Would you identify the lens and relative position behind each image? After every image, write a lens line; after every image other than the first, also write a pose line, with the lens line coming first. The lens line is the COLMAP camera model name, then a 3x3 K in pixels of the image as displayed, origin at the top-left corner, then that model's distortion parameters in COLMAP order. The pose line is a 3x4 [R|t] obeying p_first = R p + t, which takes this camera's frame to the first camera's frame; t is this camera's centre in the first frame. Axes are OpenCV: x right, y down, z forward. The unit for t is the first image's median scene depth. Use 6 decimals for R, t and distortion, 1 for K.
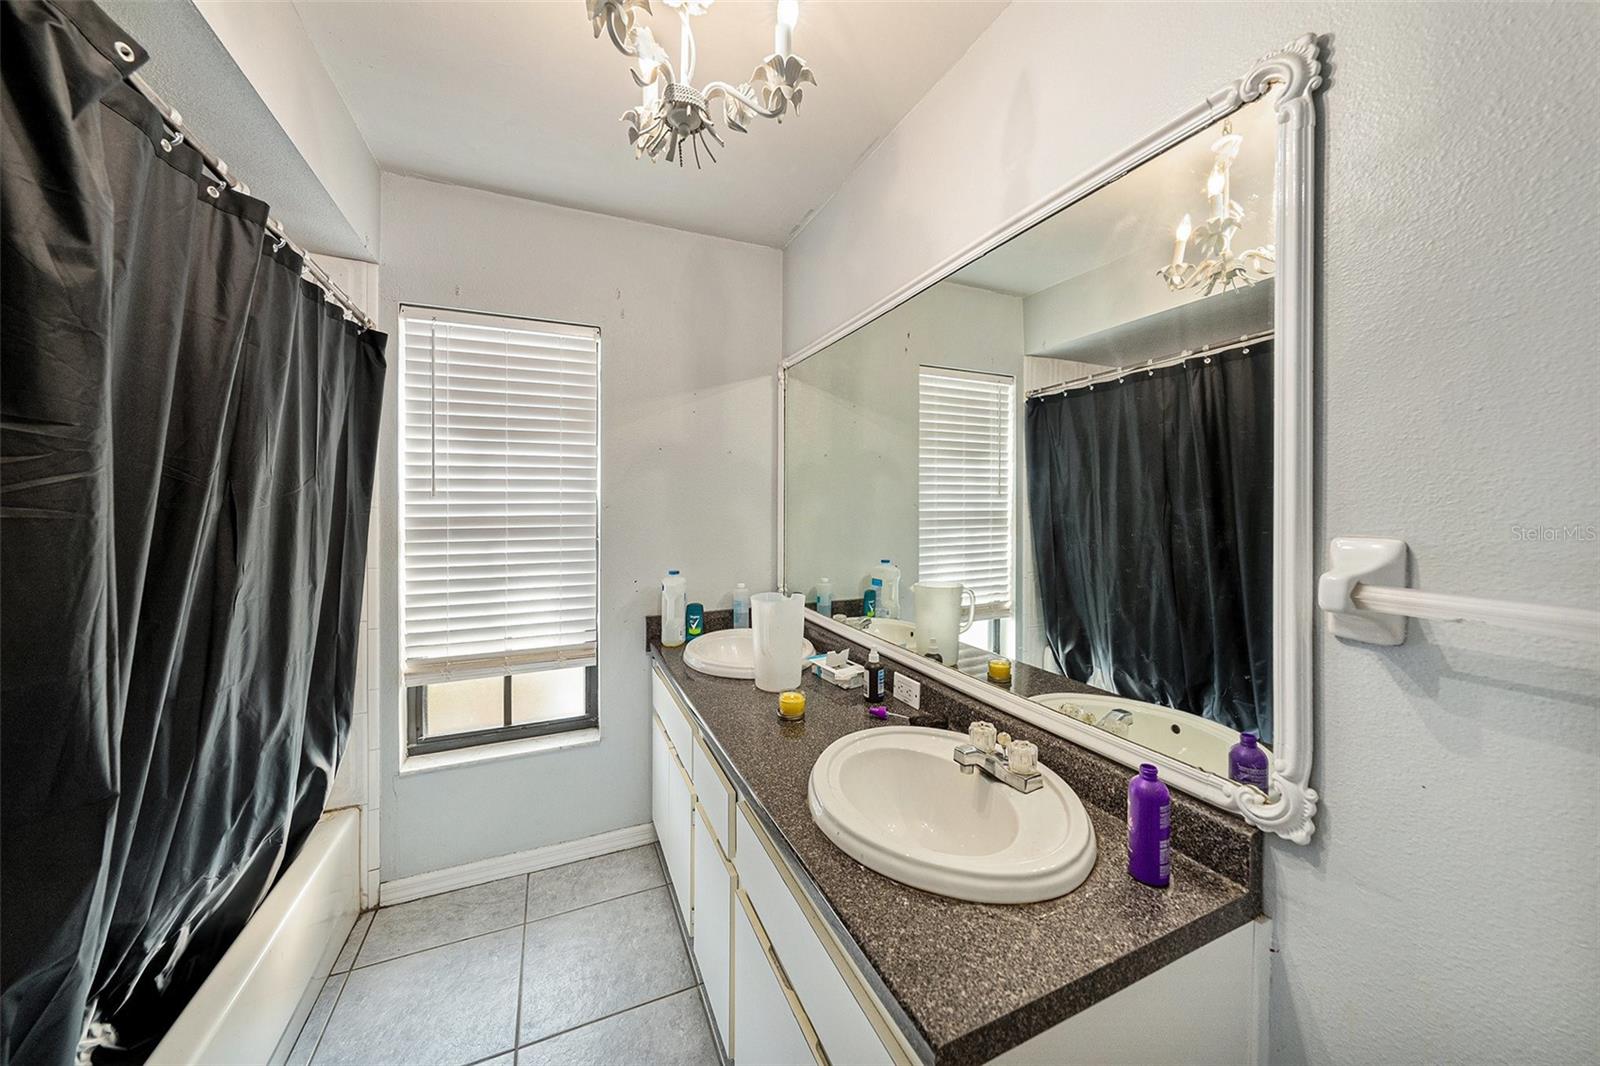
lens RADIAL K [[552.5, 0, 807.4], [0, 552.5, 509.7], [0, 0, 1]] dist [-0.010317, 0.000244]
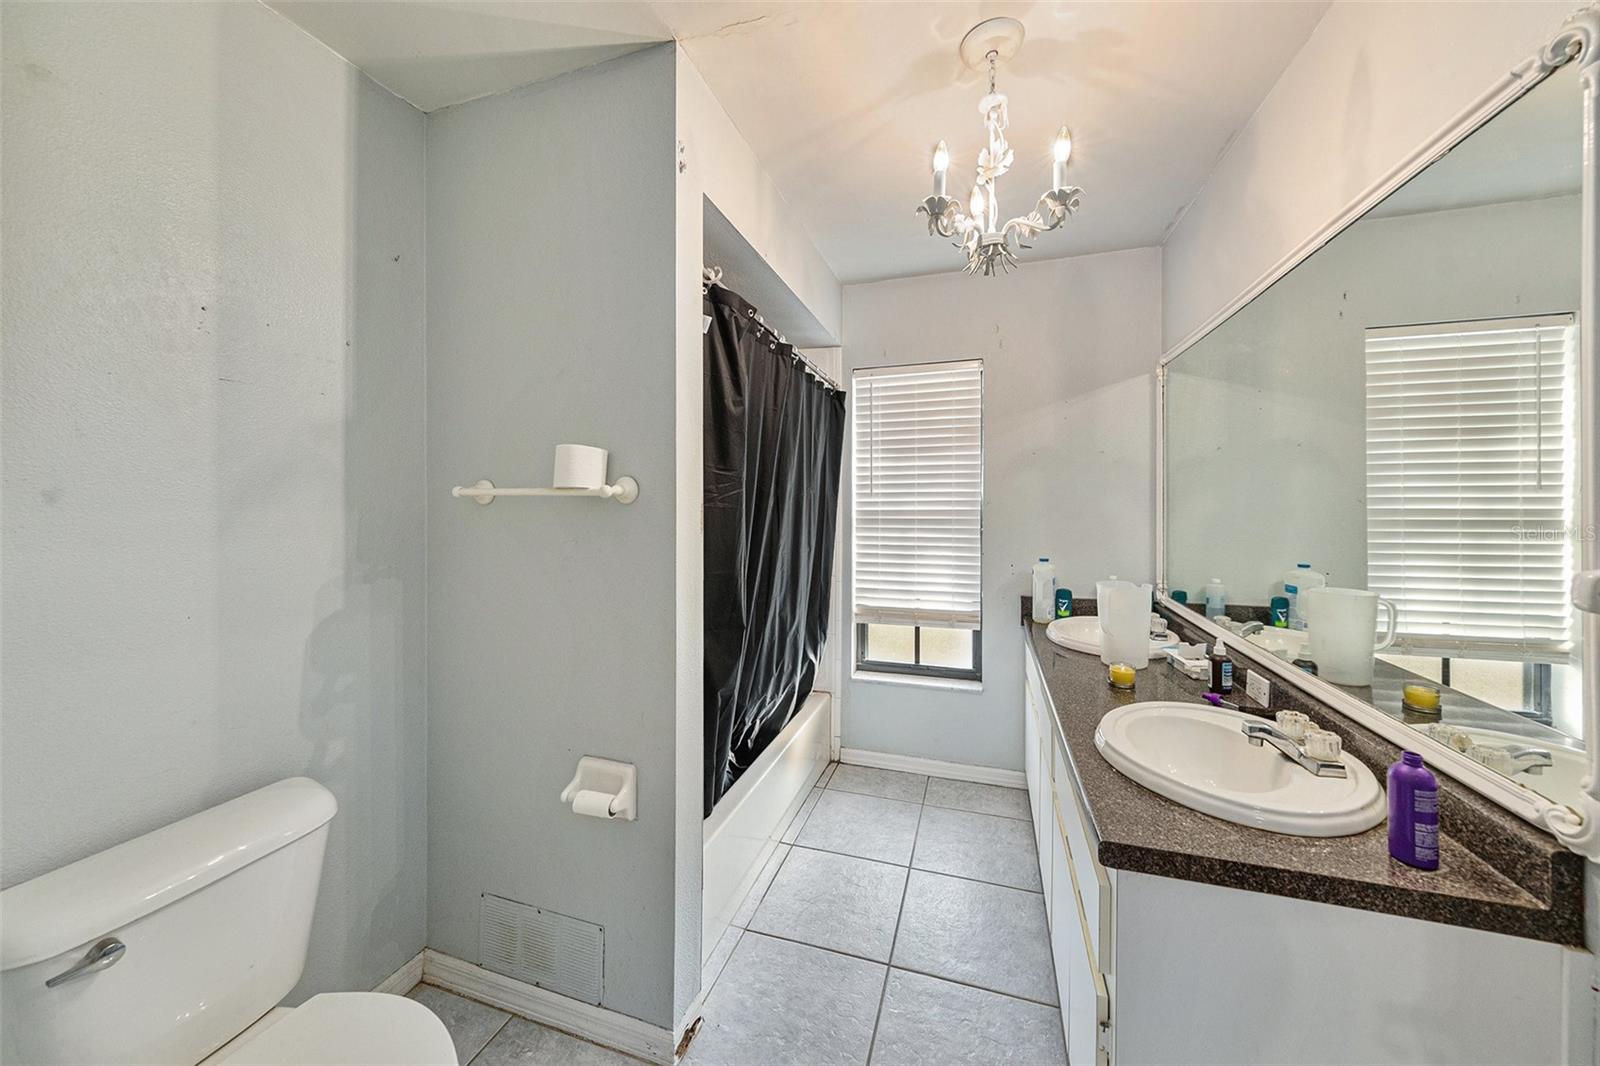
lens RADIAL K [[552.5, 0, 807.4], [0, 552.5, 509.7], [0, 0, 1]] dist [-0.010317, 0.000244]
pose [[0.741043, 0.007114, -0.671420, 0.196517], [-0.003263, 0.999970, 0.006993, 0.002586], [0.671450, -0.002991, 0.741044, -0.222482]]
